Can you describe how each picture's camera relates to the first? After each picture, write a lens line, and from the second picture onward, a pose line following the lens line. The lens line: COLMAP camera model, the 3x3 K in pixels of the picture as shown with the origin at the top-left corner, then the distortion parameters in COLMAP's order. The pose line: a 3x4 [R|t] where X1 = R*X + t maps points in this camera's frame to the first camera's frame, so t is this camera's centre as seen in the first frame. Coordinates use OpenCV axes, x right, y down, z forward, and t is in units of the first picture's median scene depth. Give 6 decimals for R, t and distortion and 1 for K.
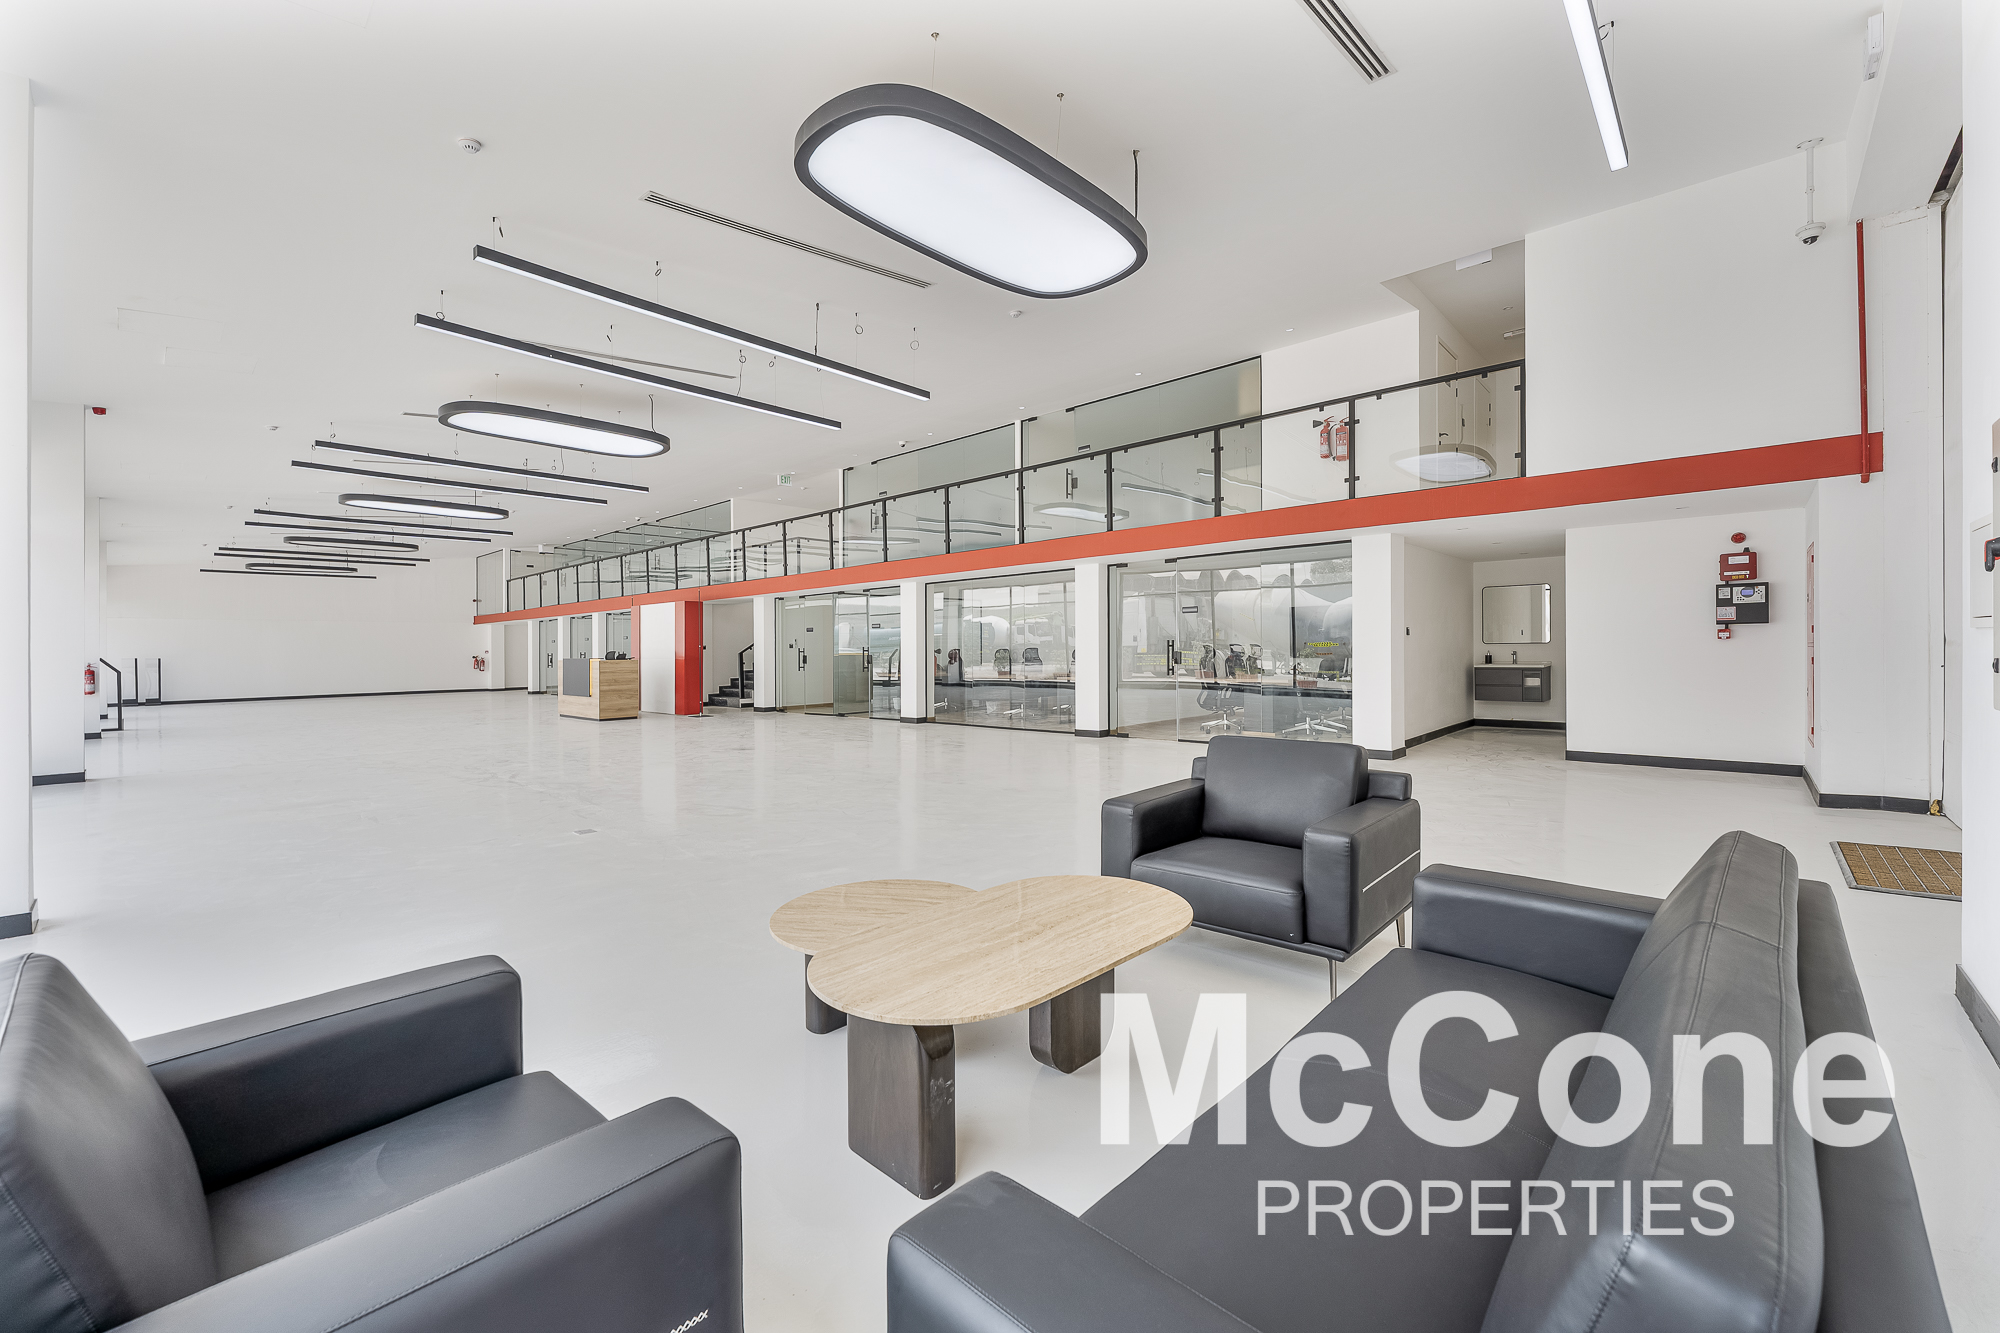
lens RADIAL K [[812.3, 0, 991.5], [0, 812.3, 661.7], [0, 0, 1]] dist [0.001156, 0.000067]
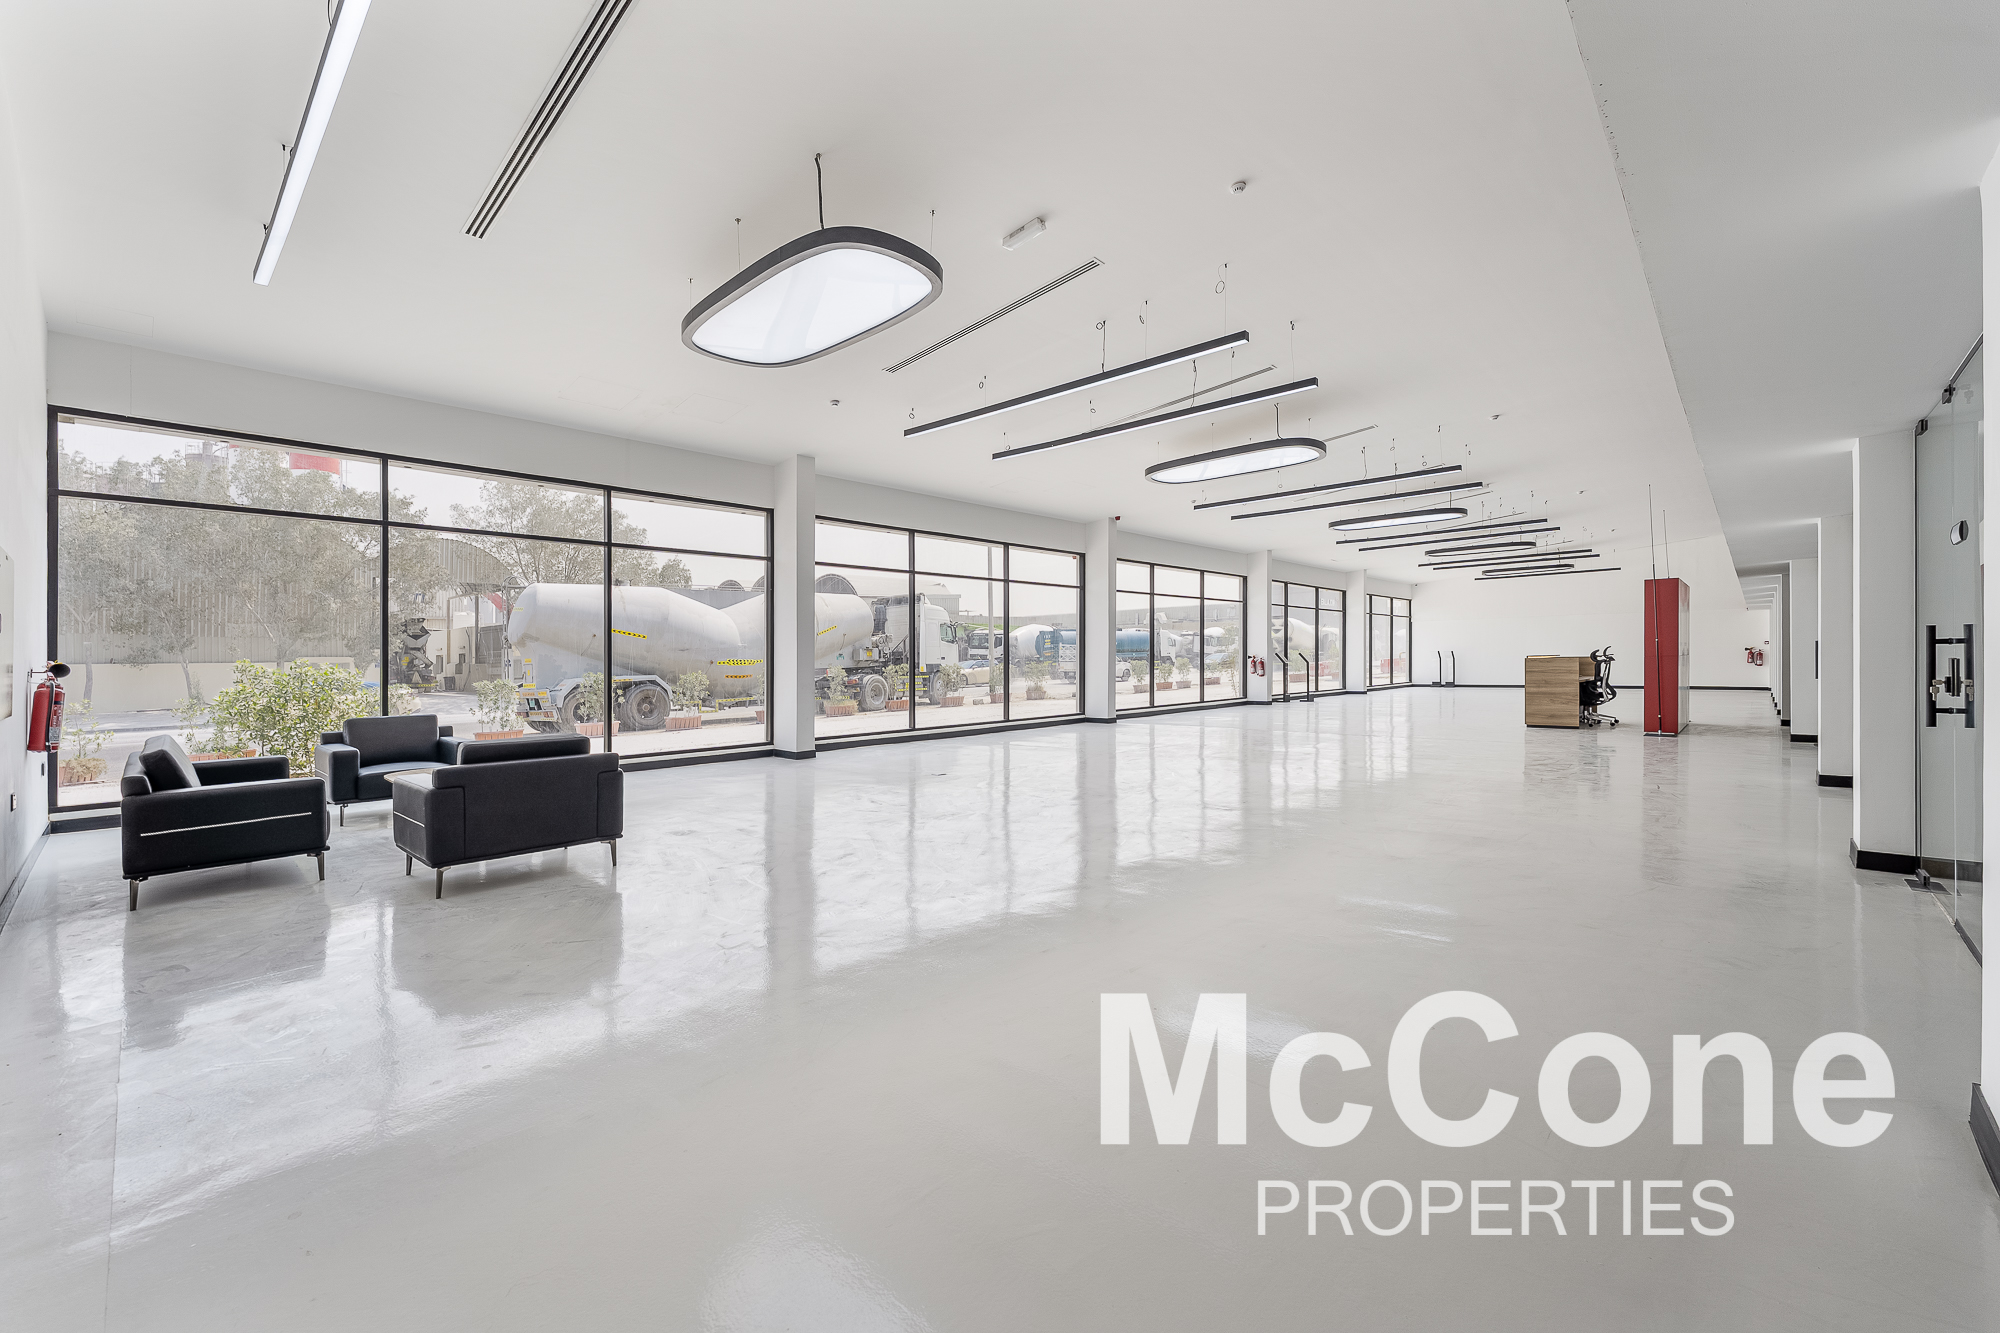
lens RADIAL K [[812.3, 0, 991.5], [0, 812.3, 656.6], [0, 0, 1]] dist [0.001156, 0.000067]
pose [[-0.006311, 0.009990, -0.999930, 0.292664], [0.000824, 0.999950, 0.009985, -0.009287], [0.999980, -0.000760, -0.006319, 0.307501]]
